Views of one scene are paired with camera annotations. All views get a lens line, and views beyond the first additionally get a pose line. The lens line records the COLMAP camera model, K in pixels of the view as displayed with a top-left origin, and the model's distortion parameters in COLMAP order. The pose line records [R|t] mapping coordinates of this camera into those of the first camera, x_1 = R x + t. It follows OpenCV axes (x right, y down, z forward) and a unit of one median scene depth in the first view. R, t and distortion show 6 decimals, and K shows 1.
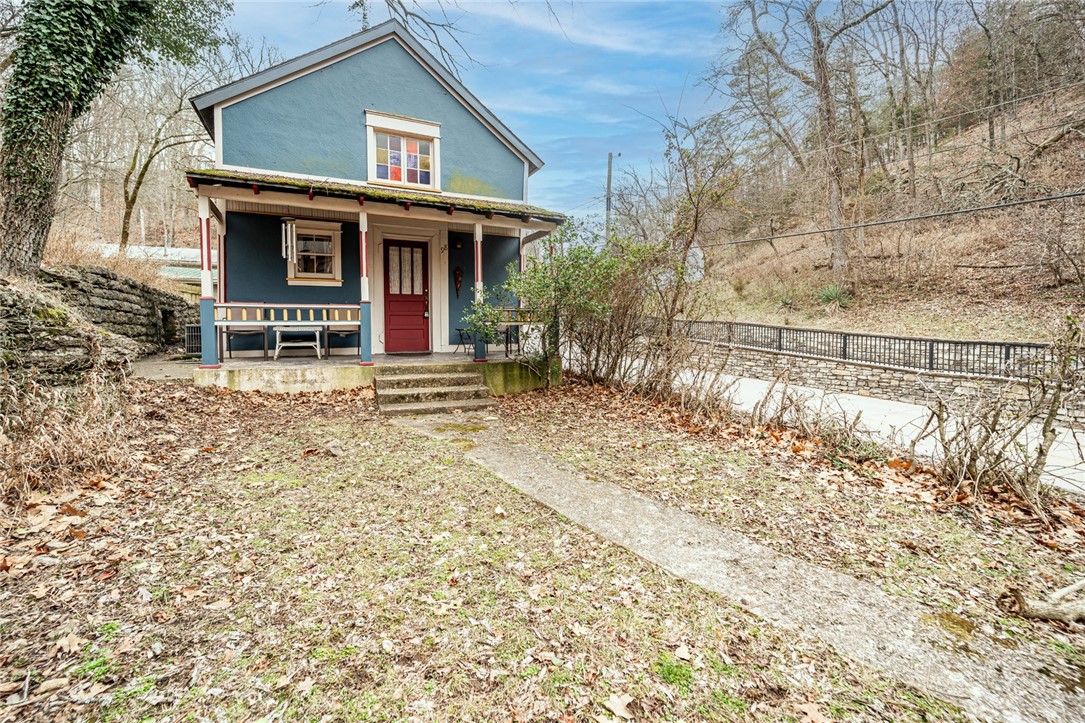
lens RADIAL K [[439.1, 0, 558.9], [0, 439.1, 339.6], [0, 0, 1]] dist [-0.001871, -0.000307]
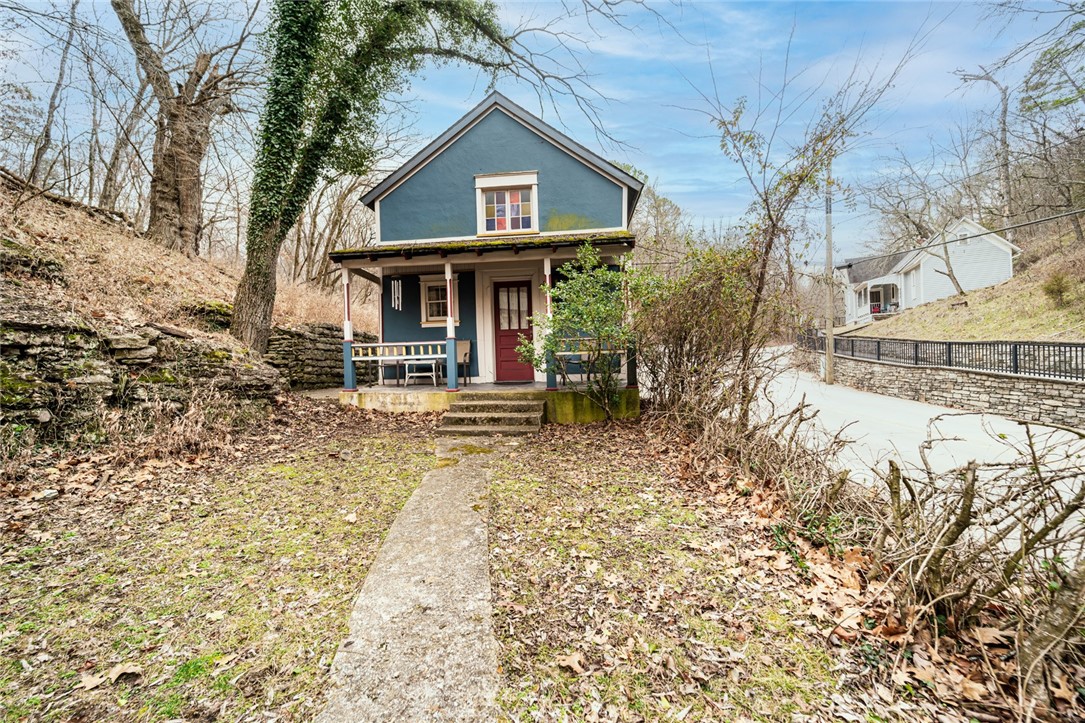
lens RADIAL K [[439.1, 0, 554.4], [0, 439.1, 357.9], [0, 0, 1]] dist [-0.001871, -0.000307]
pose [[0.857194, -0.023762, -0.514445, 0.372335], [0.007858, 0.999422, -0.033070, 0.008207], [0.514933, 0.024305, 0.856886, 0.120696]]
